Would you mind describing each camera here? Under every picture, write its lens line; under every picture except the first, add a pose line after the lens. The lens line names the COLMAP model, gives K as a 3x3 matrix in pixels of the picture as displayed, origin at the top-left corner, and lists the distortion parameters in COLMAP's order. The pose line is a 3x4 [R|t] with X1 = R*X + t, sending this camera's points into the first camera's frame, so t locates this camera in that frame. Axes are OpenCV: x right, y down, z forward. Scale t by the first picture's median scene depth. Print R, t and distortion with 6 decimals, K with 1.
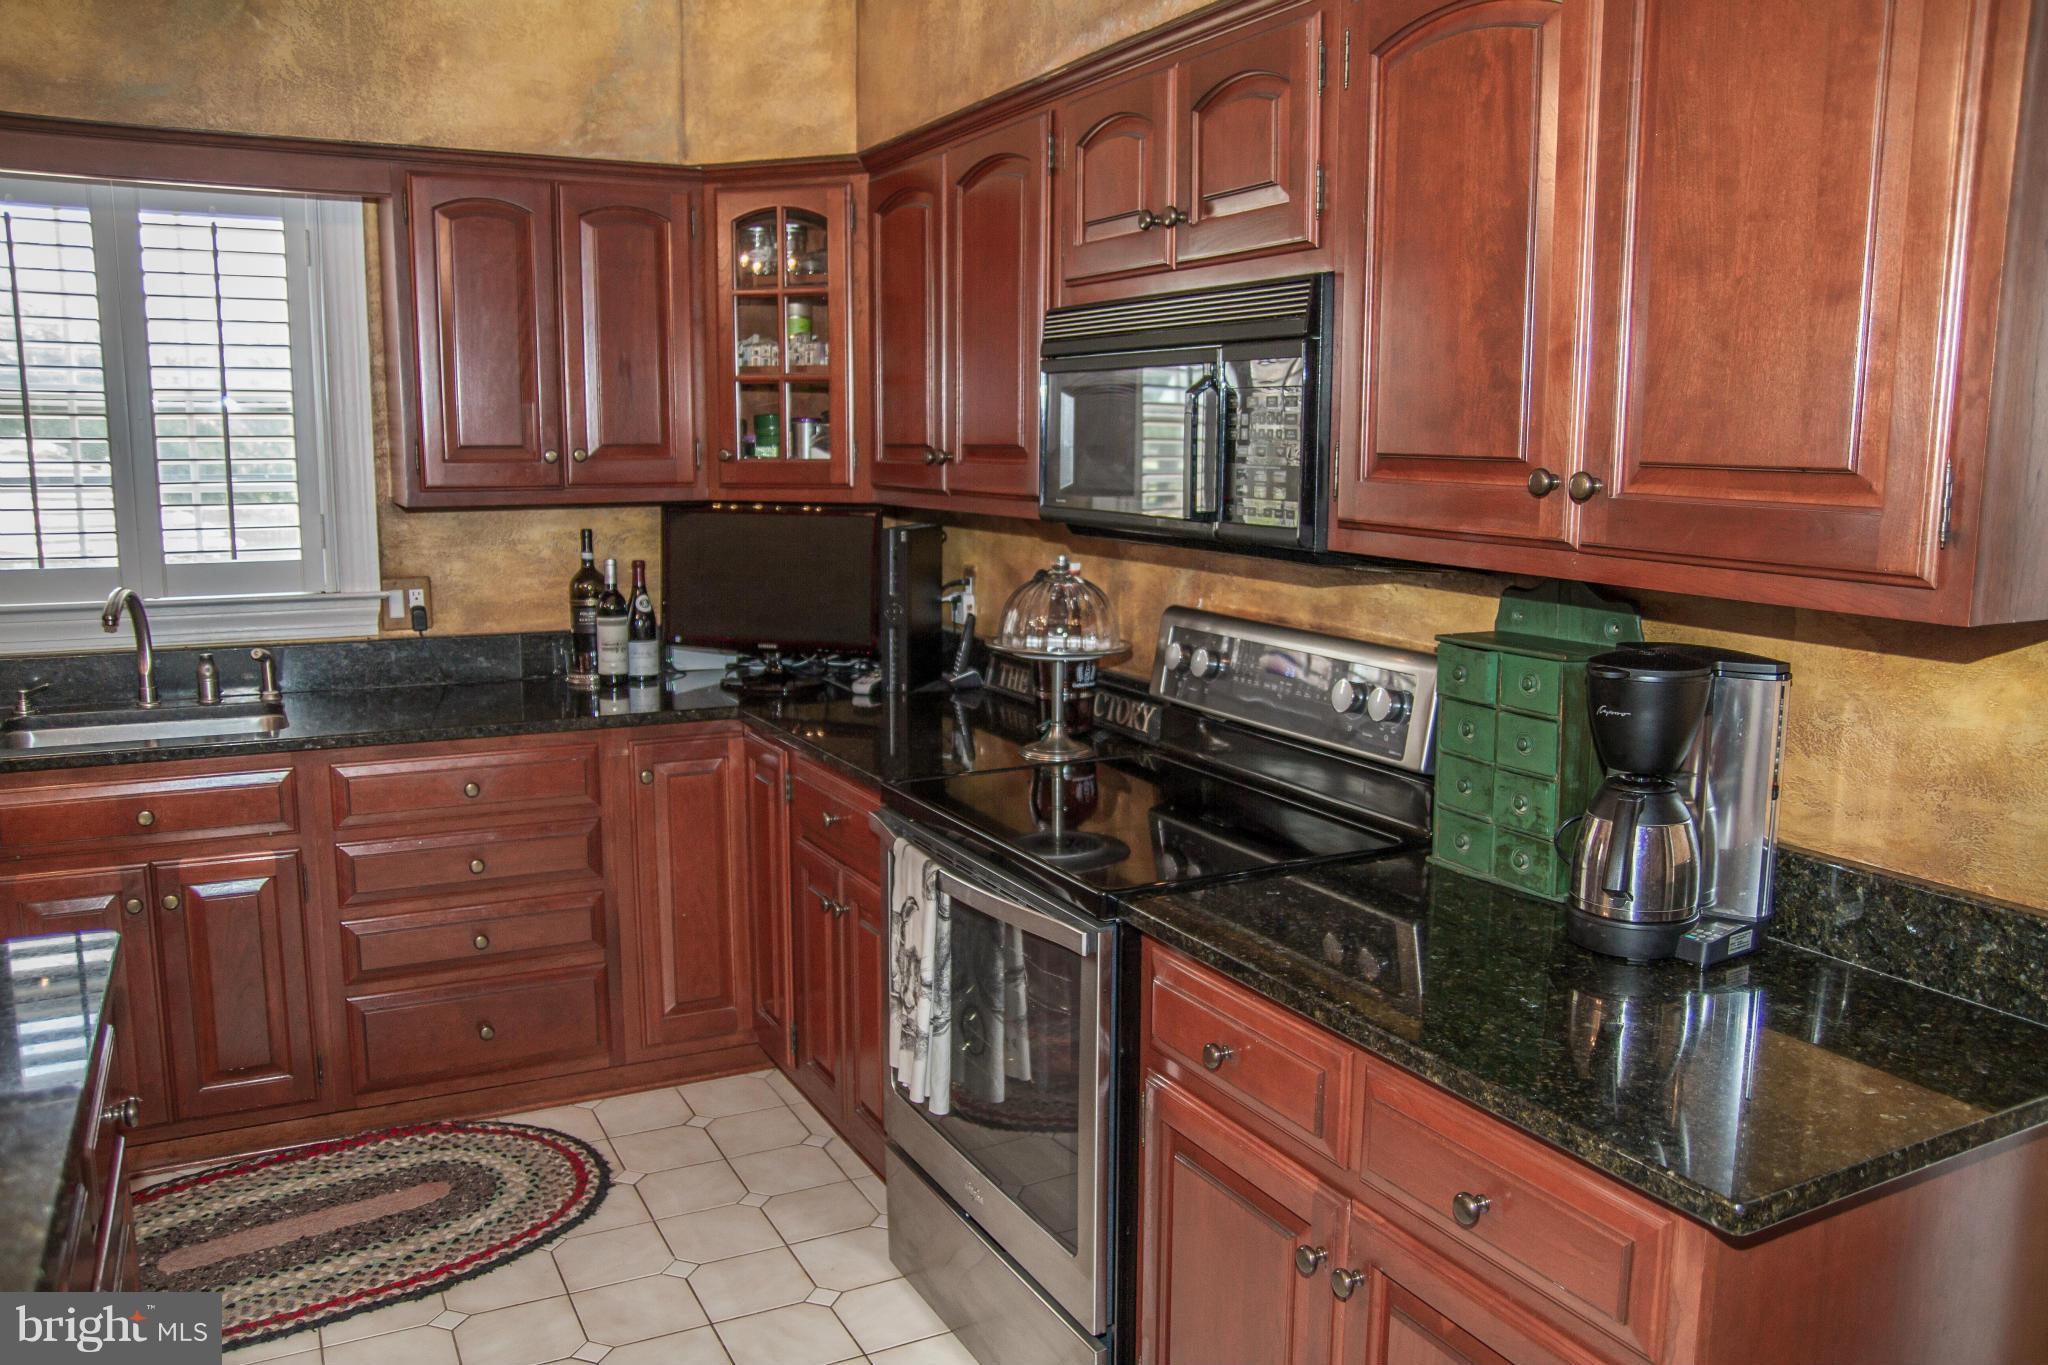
lens RADIAL K [[1569.0, 0, 1033.5], [0, 1569.0, 693.2], [0, 0, 1]] dist [-0.091193, 0.061382]
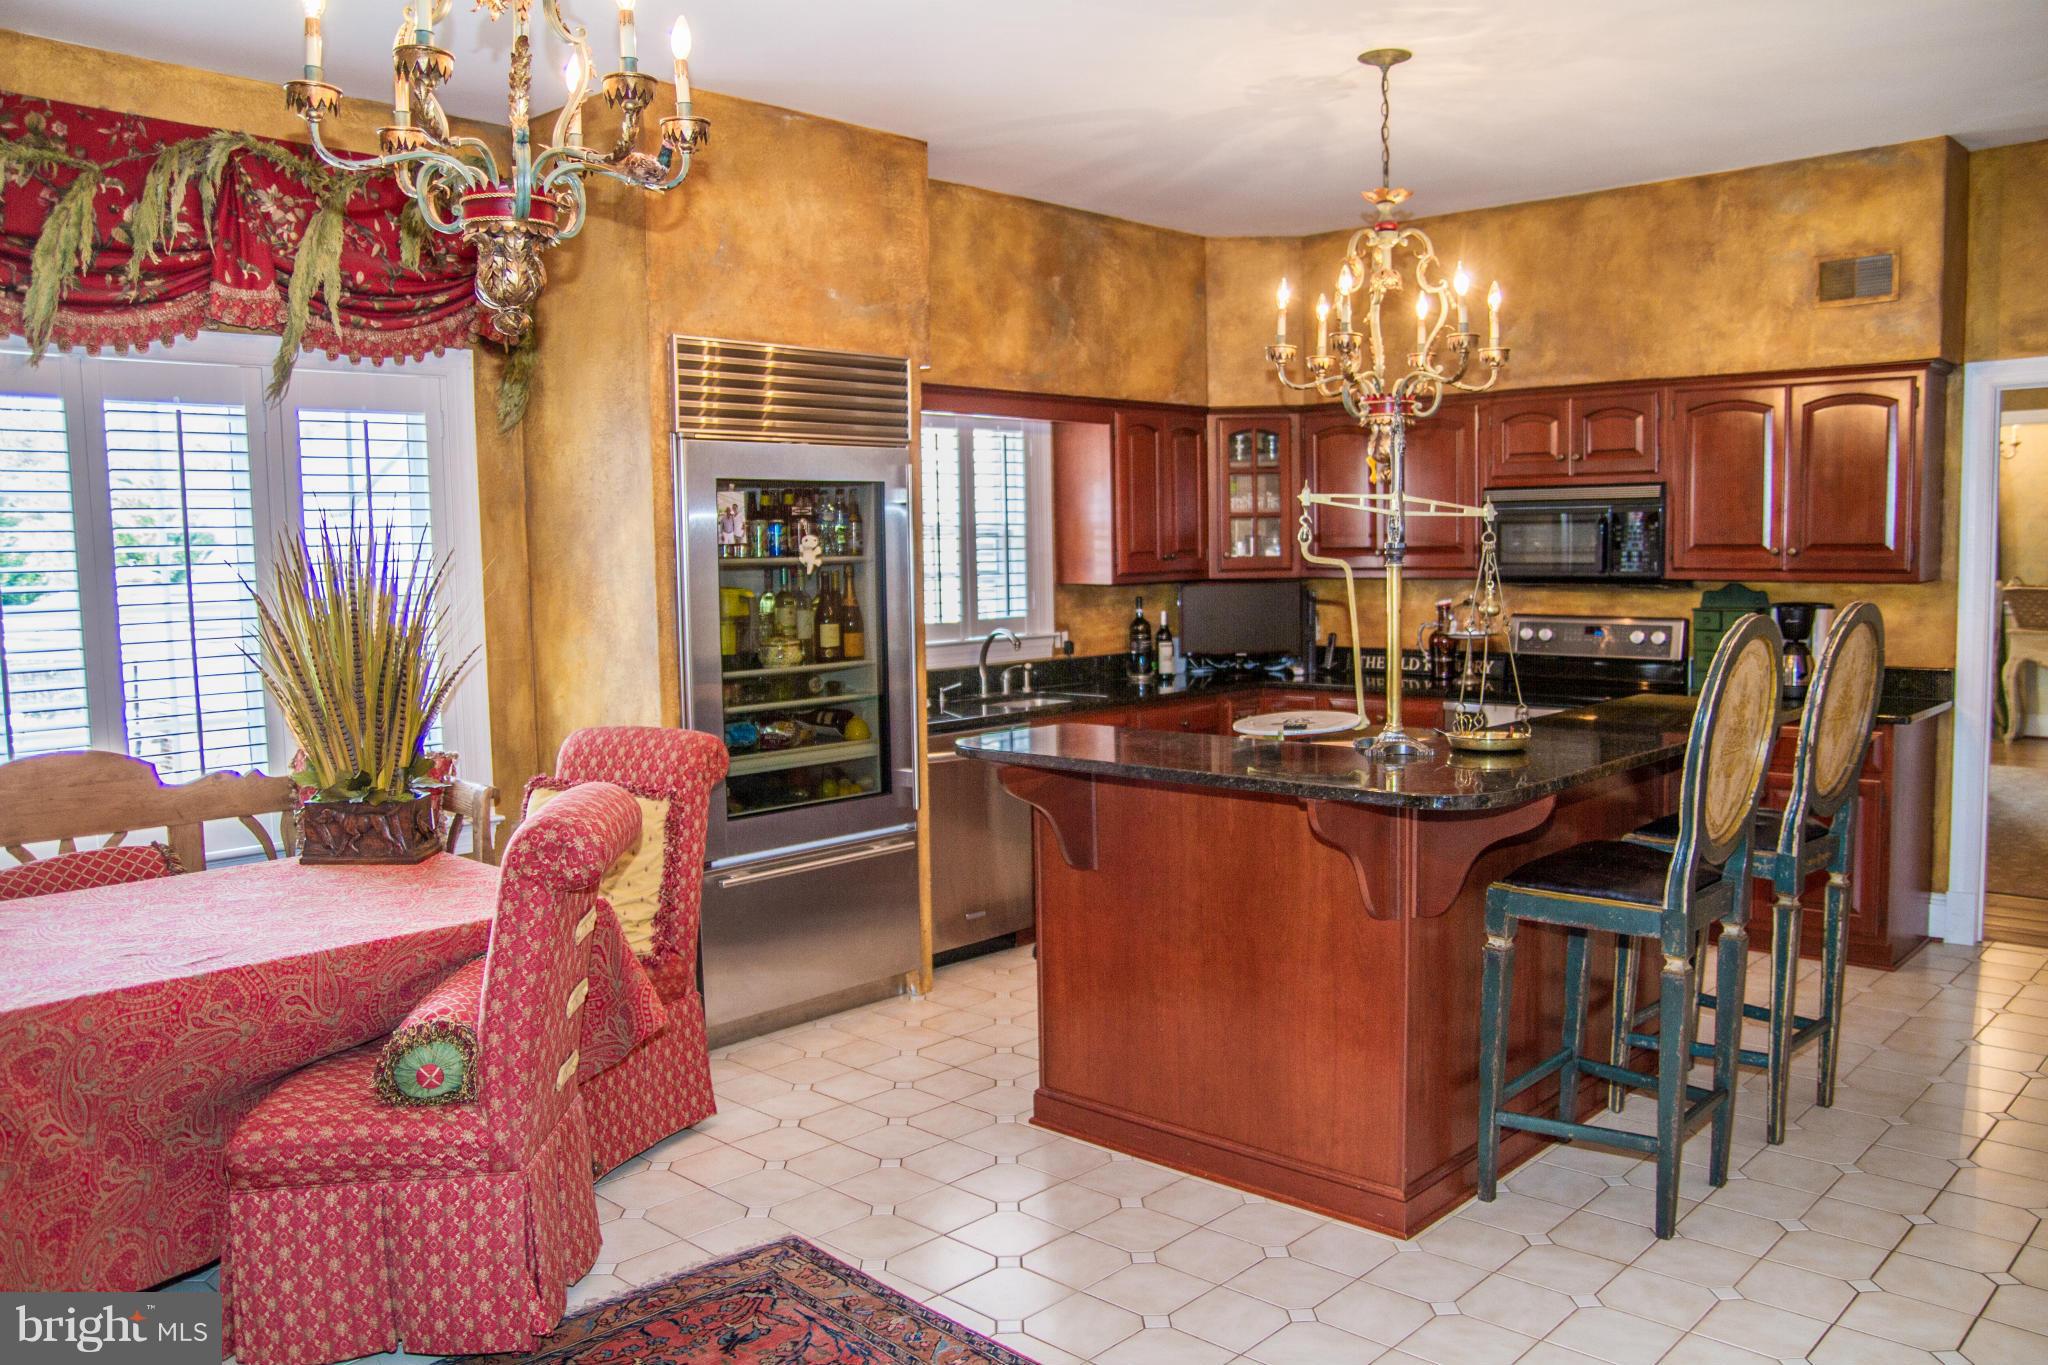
lens RADIAL K [[1569.0, 0, 1041.4], [0, 1569.0, 686.5], [0, 0, 1]] dist [-0.091193, 0.061382]
pose [[0.942625, -0.052538, 0.329695, -1.165148], [0.076824, 0.995173, -0.061062, 0.119645], [-0.324895, 0.082887, 0.942111, -0.806358]]
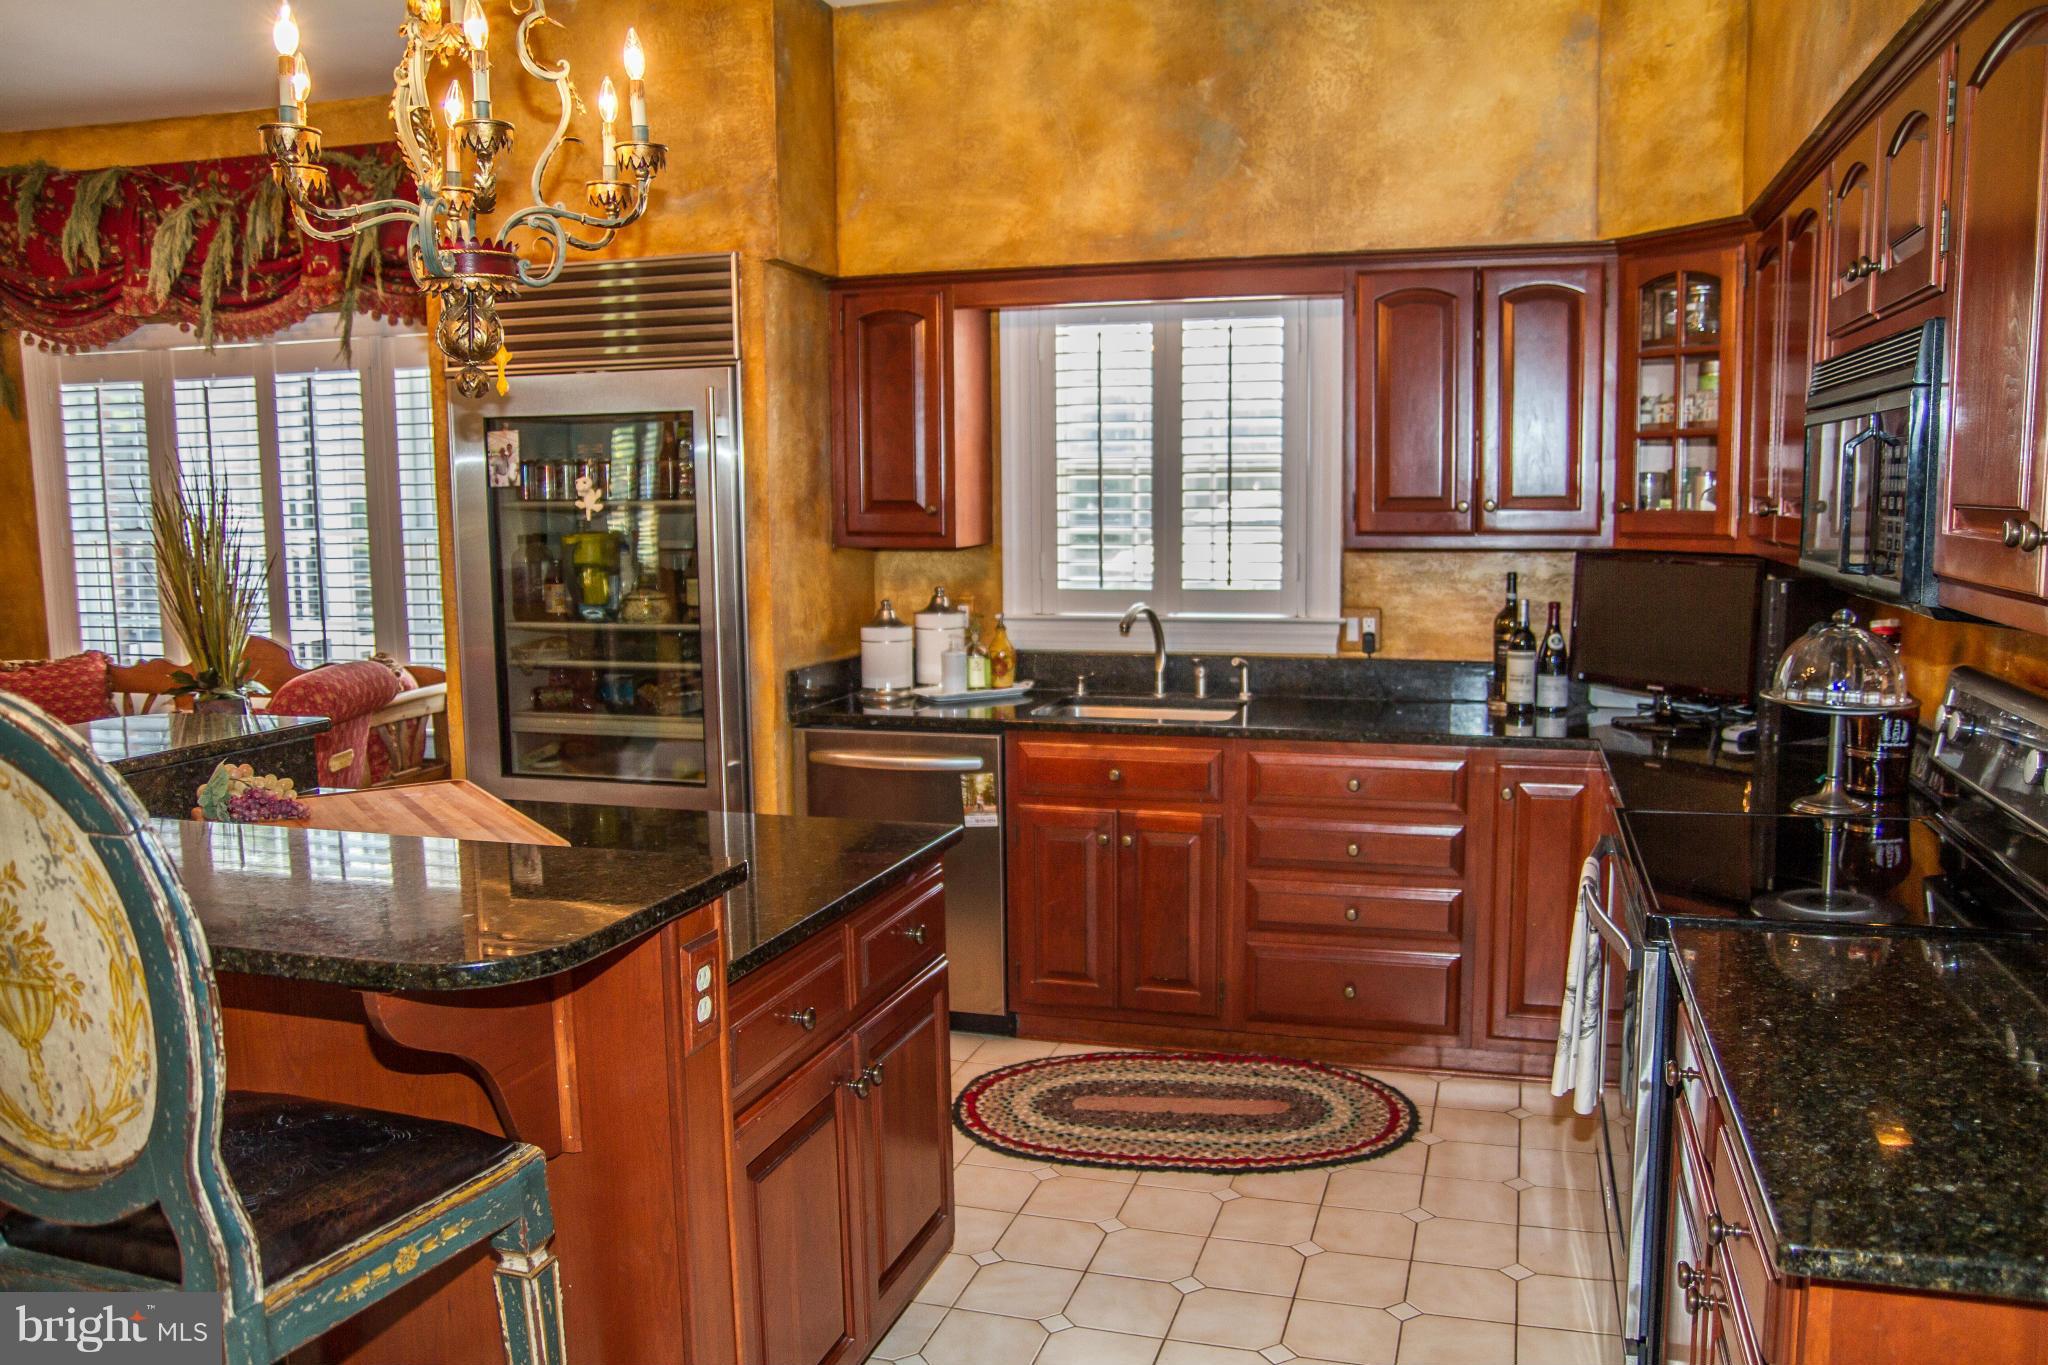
lens RADIAL K [[1569.0, 0, 1074.5], [0, 1569.0, 690.5], [0, 0, 1]] dist [-0.091193, 0.061382]
pose [[0.727279, 0.071562, -0.682601, 0.291397], [-0.095369, 0.995438, 0.002748, 0.006916], [0.679684, 0.063100, 0.730786, -0.027781]]
